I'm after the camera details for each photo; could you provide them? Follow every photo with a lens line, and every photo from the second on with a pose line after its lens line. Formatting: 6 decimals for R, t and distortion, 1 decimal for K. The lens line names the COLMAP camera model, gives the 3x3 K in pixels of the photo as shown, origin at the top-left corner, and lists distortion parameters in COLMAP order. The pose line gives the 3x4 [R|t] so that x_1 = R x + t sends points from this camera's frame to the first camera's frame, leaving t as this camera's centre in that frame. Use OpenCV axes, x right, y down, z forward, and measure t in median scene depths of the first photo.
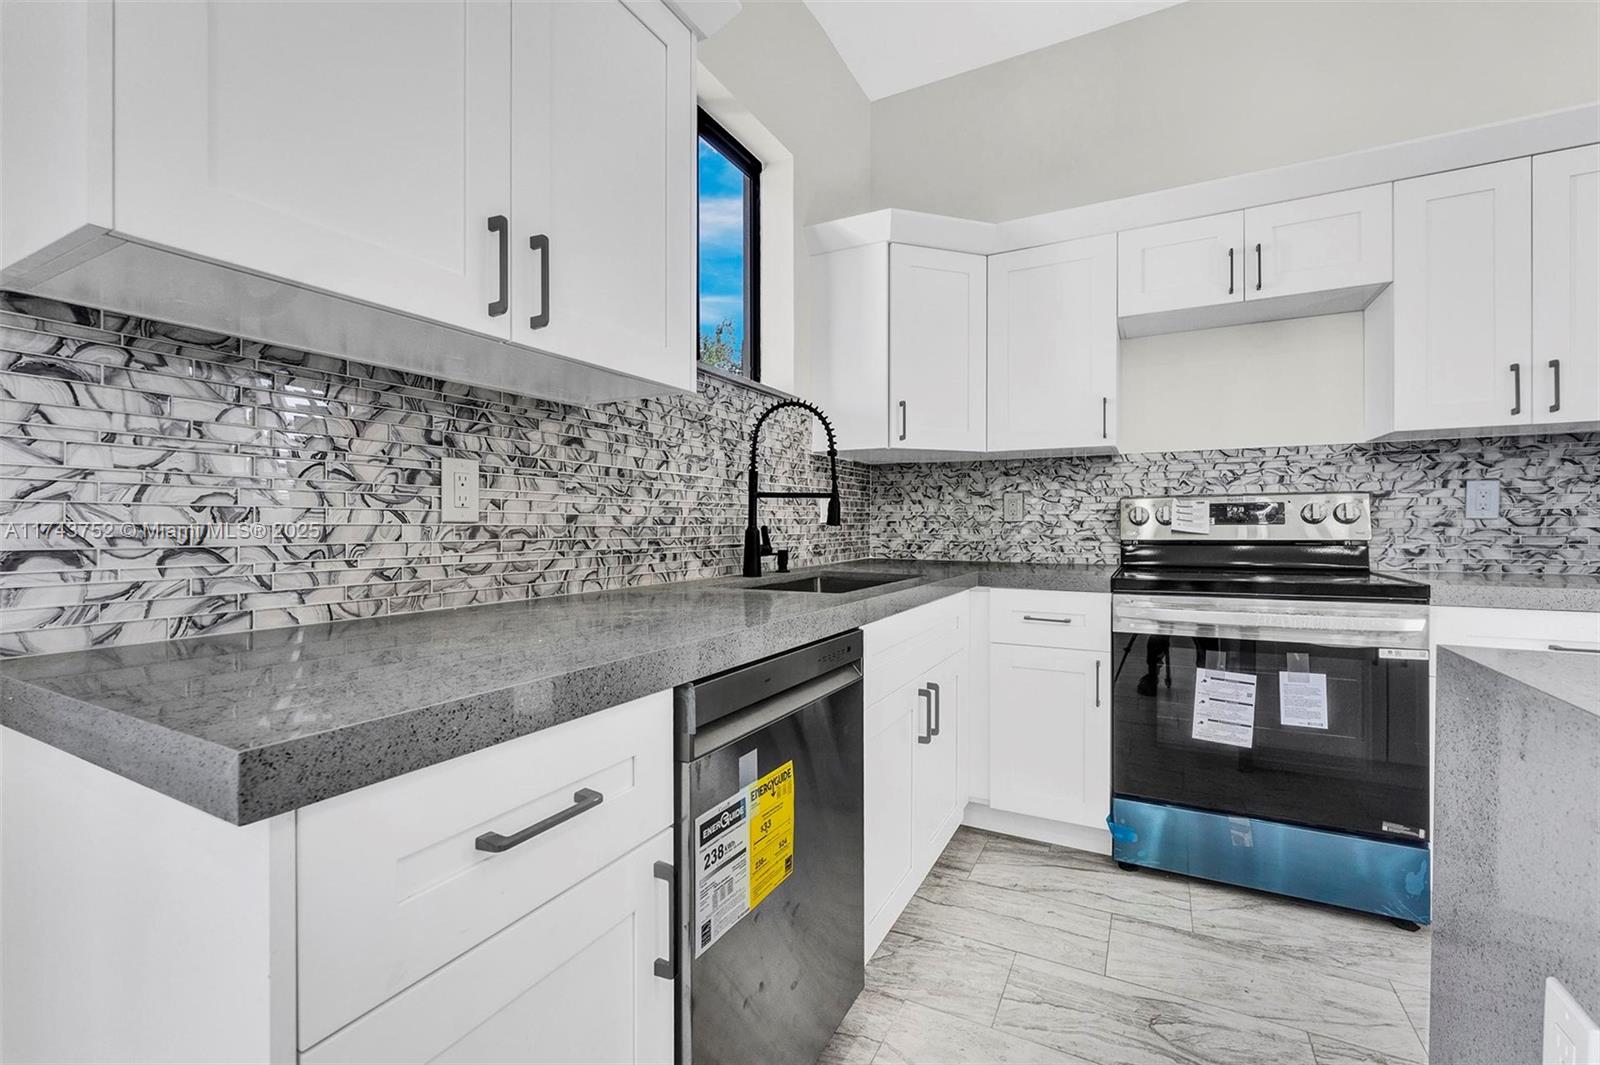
lens RADIAL K [[682.5, 0, 788.5], [0, 682.5, 528.2], [0, 0, 1]] dist [-0.004434, -0.000432]
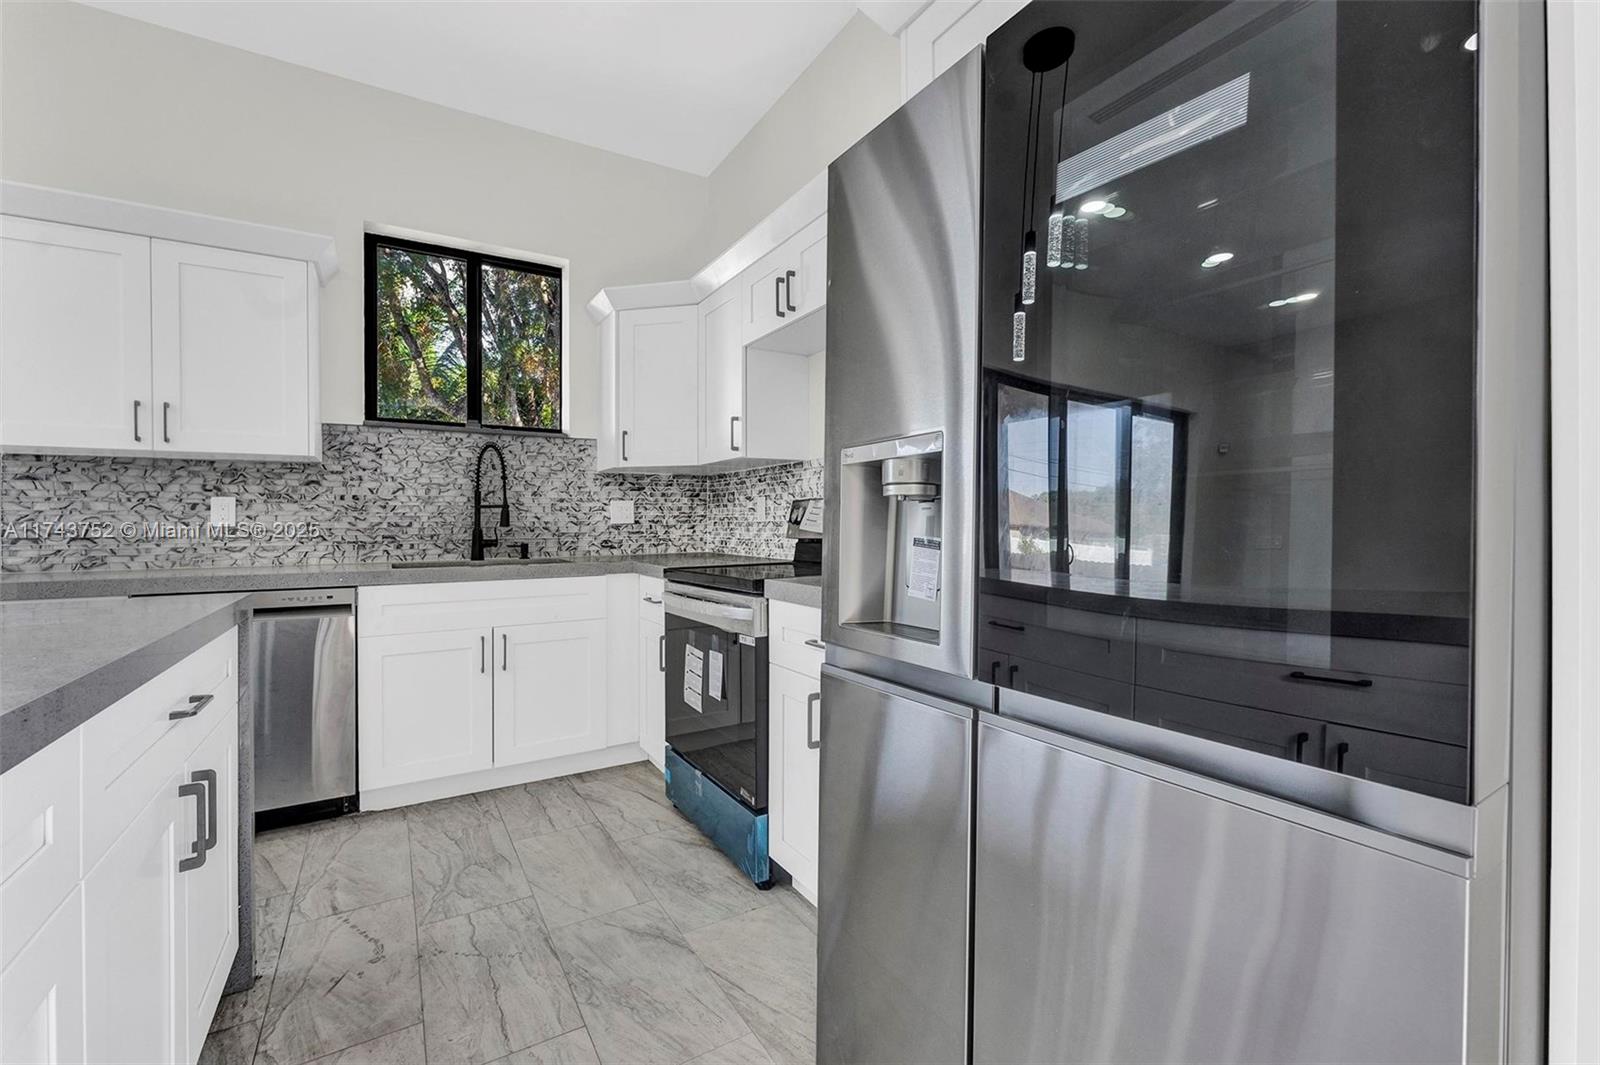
lens RADIAL K [[668.8, 0, 793.5], [0, 668.8, 525.6], [0, 0, 1]] dist [-0.002693, 0.000126]
pose [[0.861916, -0.003204, -0.507042, 1.359030], [0.003716, 0.999993, -0.000003, -0.003977], [0.507038, -0.001881, 0.861922, 0.072842]]
